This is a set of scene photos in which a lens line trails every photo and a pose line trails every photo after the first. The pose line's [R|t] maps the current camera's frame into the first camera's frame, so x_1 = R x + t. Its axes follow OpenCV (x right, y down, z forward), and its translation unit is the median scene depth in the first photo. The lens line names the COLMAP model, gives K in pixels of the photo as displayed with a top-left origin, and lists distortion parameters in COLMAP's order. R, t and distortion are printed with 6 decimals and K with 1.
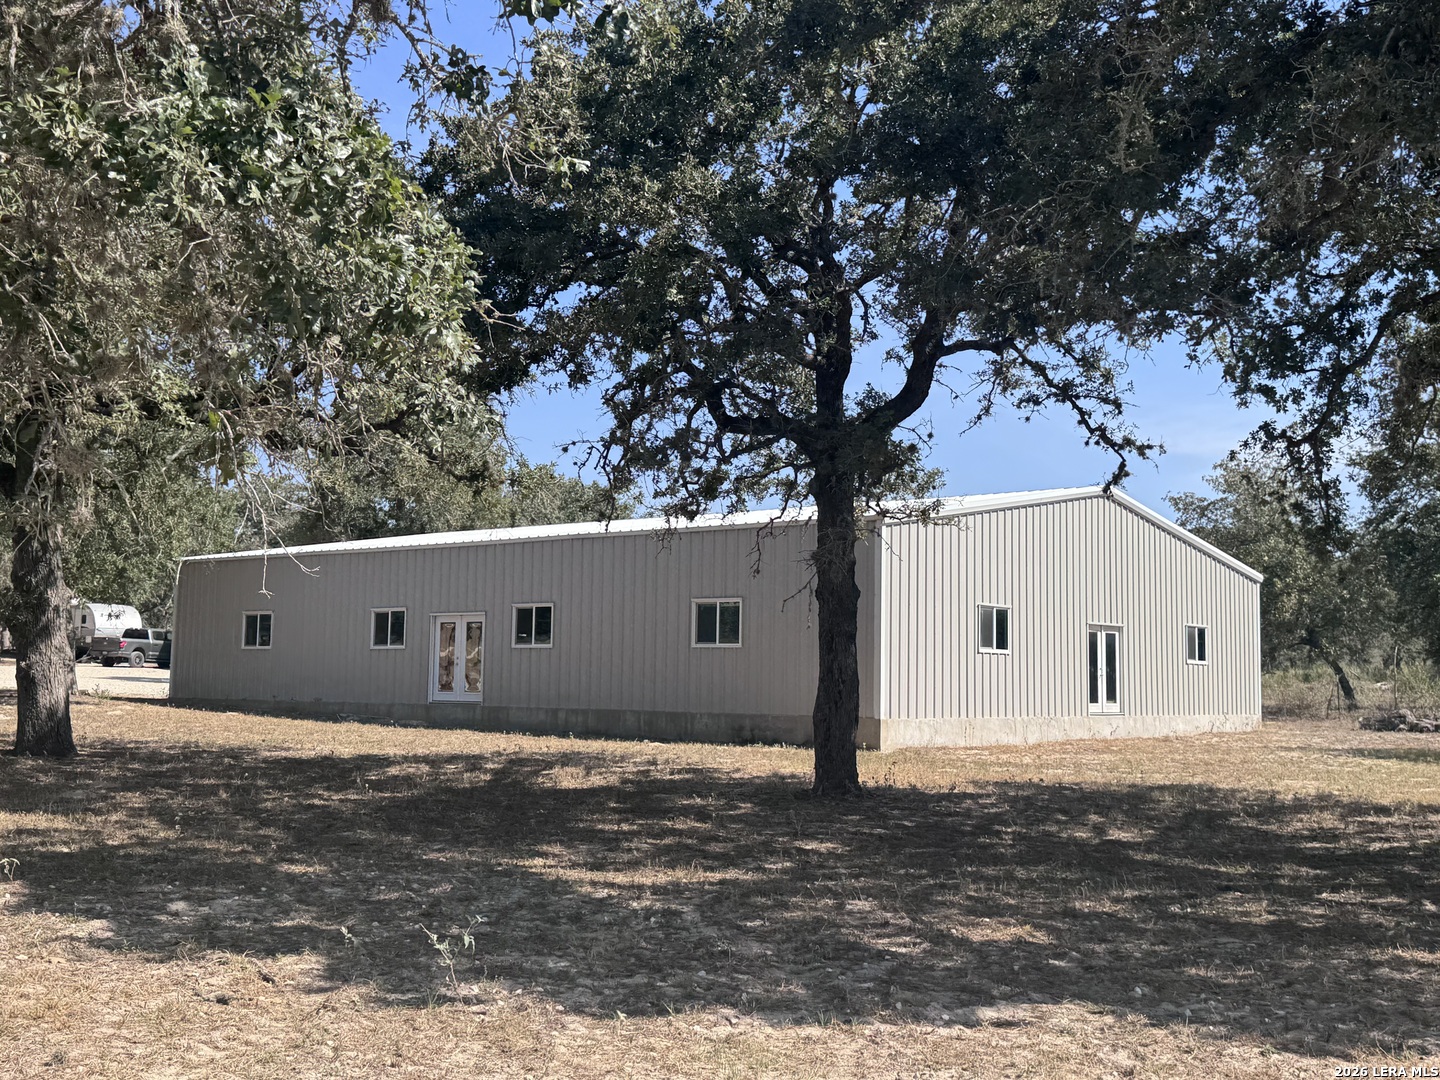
lens RADIAL K [[1556.3, 0, 761.5], [0, 1556.3, 553.9], [0, 0, 1]] dist [0.109757, 0.000000]
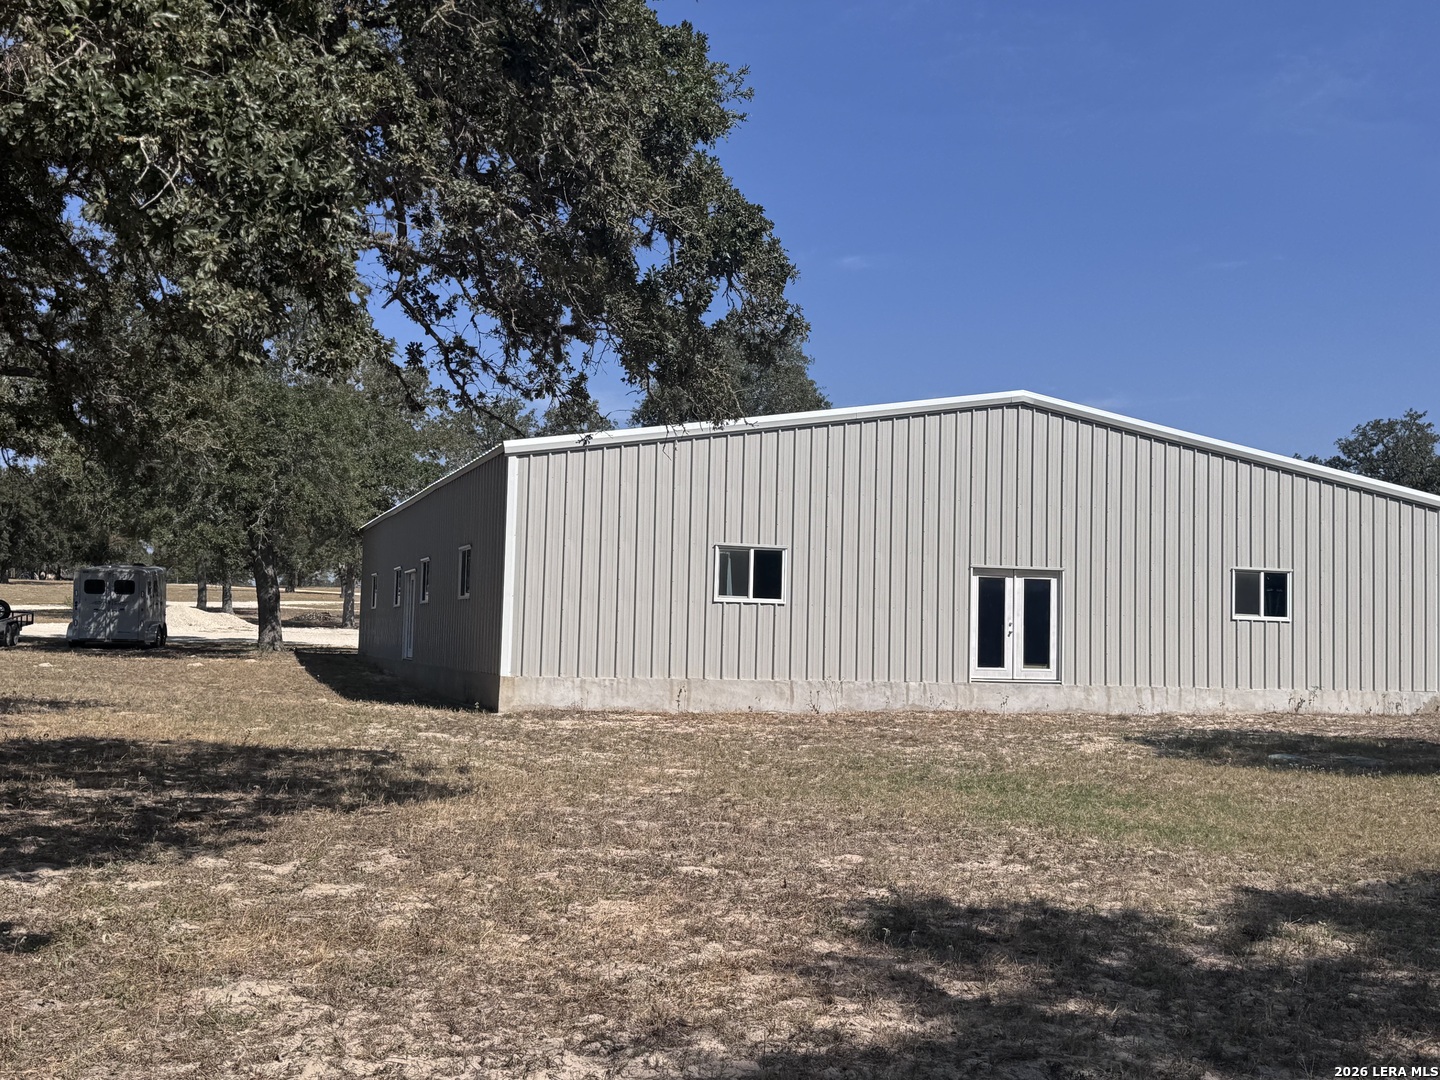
lens RADIAL K [[1556.3, 0, 718.9], [0, 1556.3, 537.1], [0, 0, 1]] dist [0.109757, 0.000000]
pose [[0.839542, -0.033958, -0.542232, 0.981797], [0.034858, 0.999355, -0.008615, 0.058900], [0.542175, -0.011669, 0.840185, 0.487774]]
